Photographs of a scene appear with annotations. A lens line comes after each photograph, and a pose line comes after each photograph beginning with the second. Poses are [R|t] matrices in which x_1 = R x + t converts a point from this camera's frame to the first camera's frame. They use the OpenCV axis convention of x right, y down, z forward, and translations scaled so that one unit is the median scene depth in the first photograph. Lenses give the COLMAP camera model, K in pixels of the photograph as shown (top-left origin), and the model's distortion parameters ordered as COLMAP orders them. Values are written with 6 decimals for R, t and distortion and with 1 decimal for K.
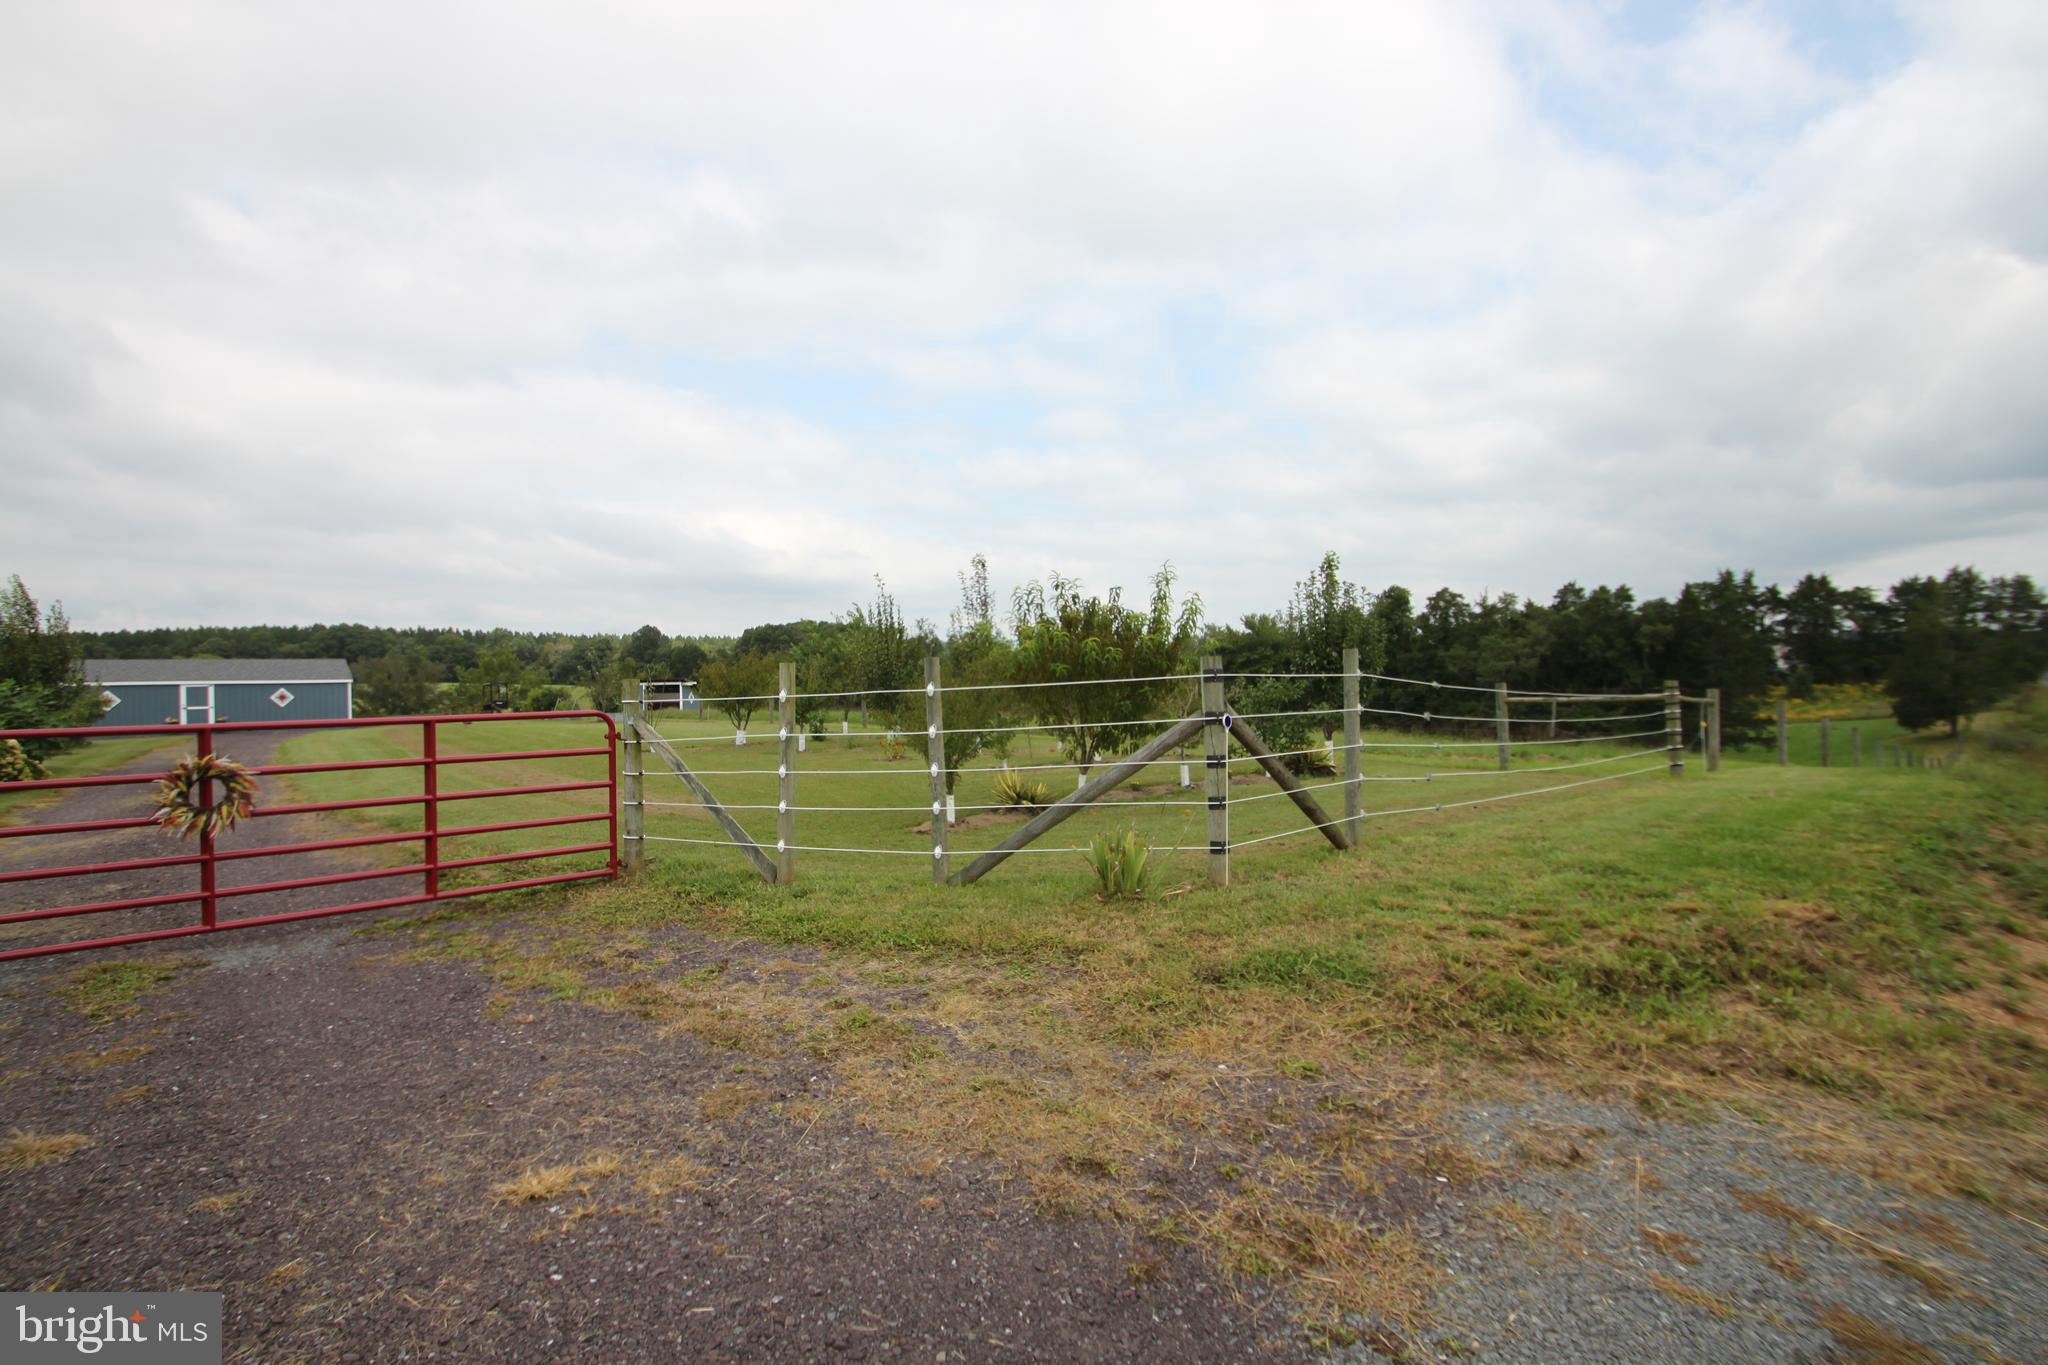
lens RADIAL K [[941.4, 0, 998.4], [0, 941.4, 685.1], [0, 0, 1]] dist [0.008947, -0.015659]
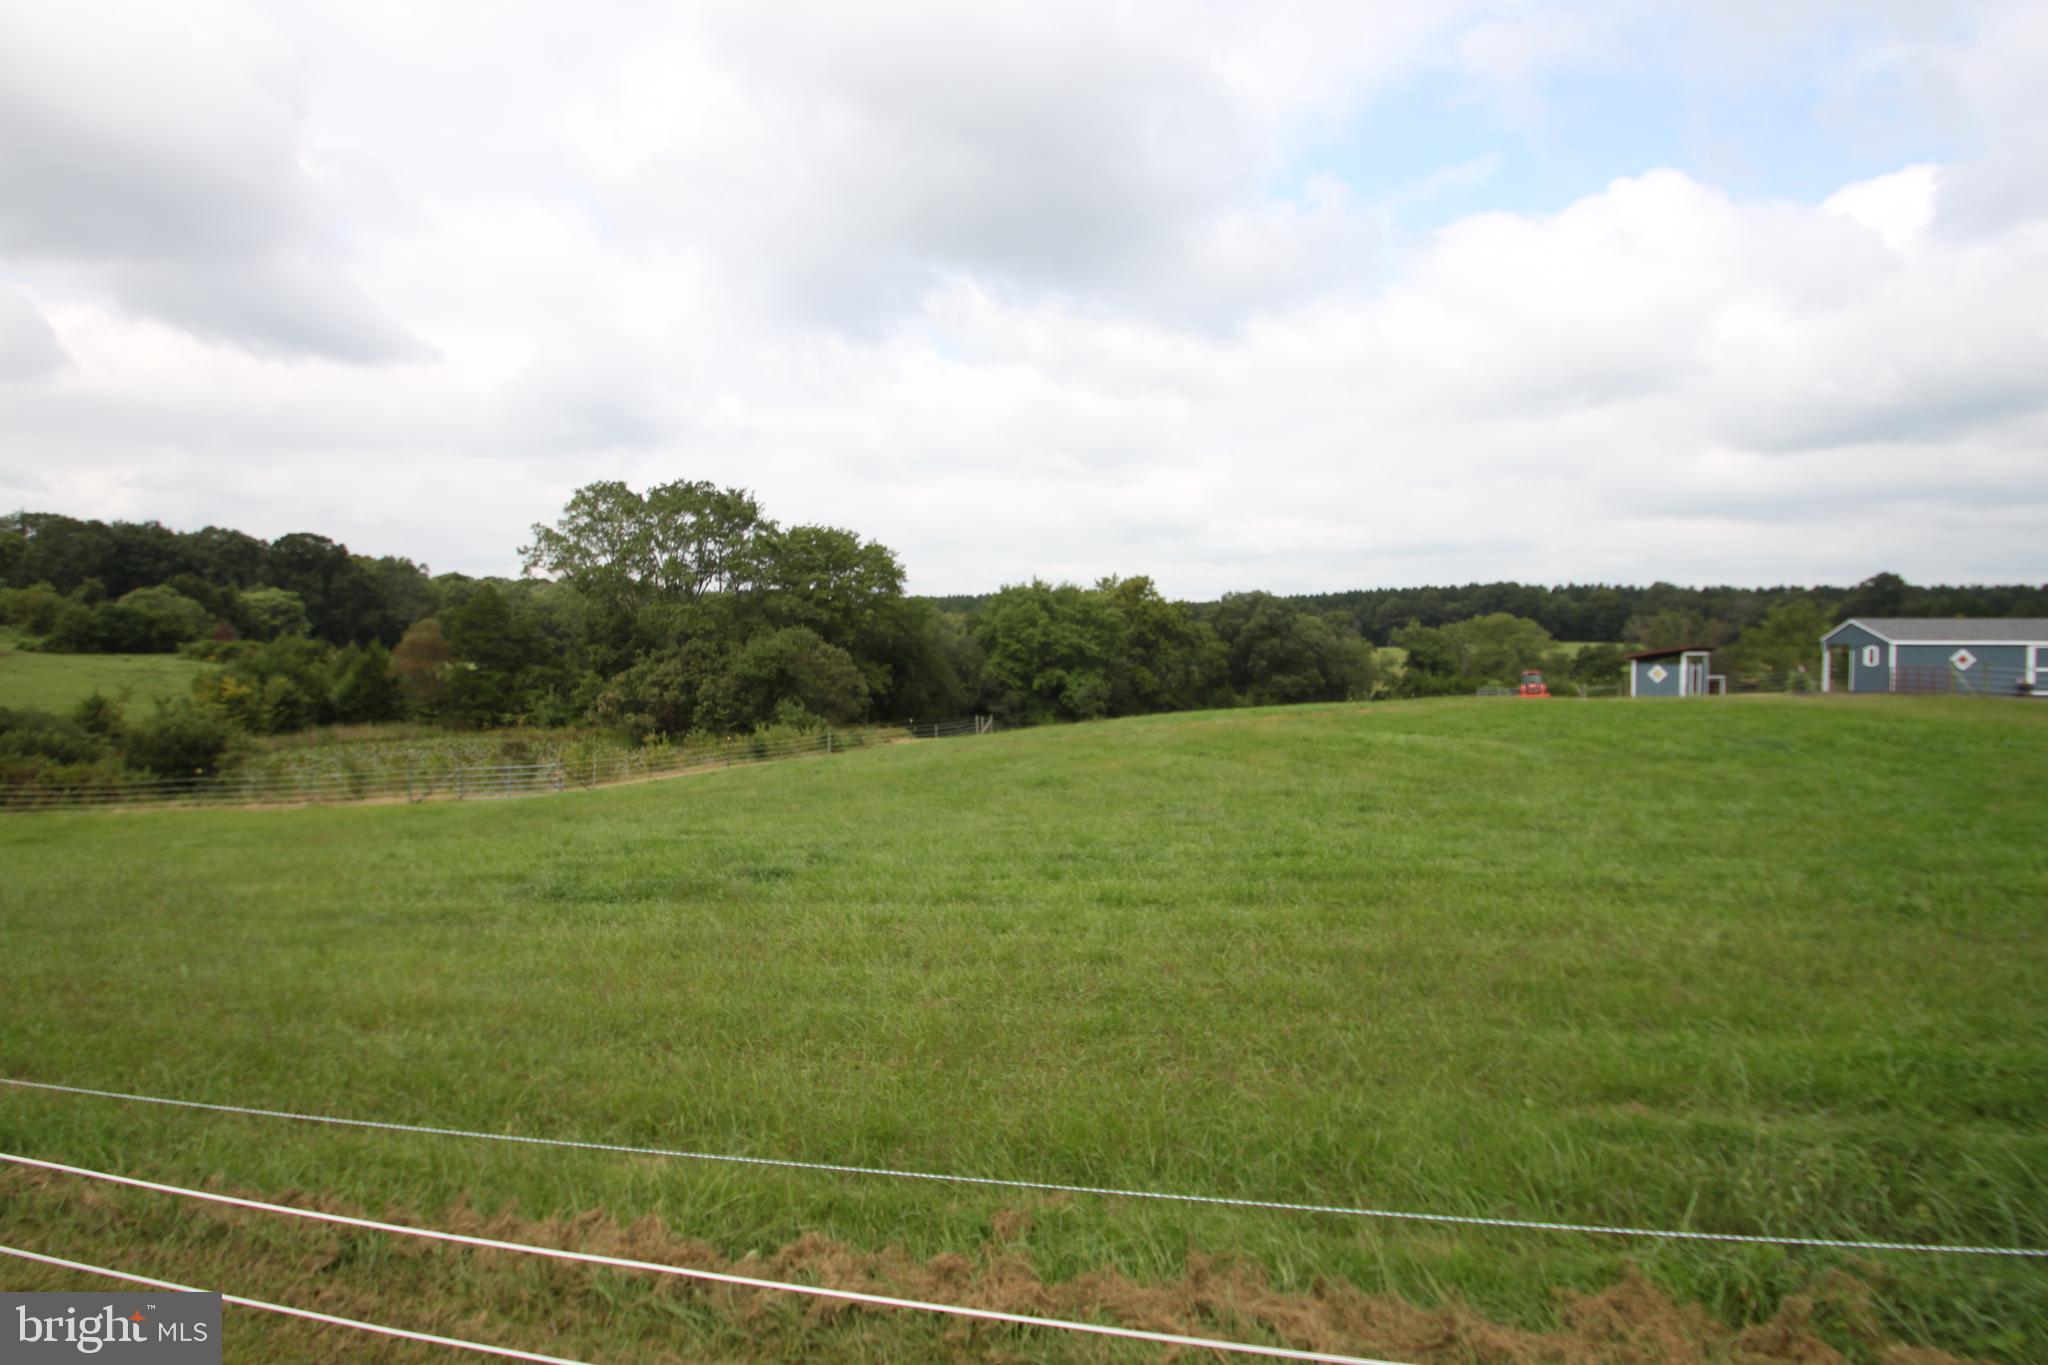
lens RADIAL K [[1049.2, 0, 1008.5], [0, 1049.2, 651.3], [0, 0, 1]] dist [-0.003088, -0.013974]
pose [[0.550030, 0.024753, -0.834778, -0.721169], [-0.020864, 0.999656, 0.015894, 0.015293], [0.834884, 0.008674, 0.550357, -0.569039]]
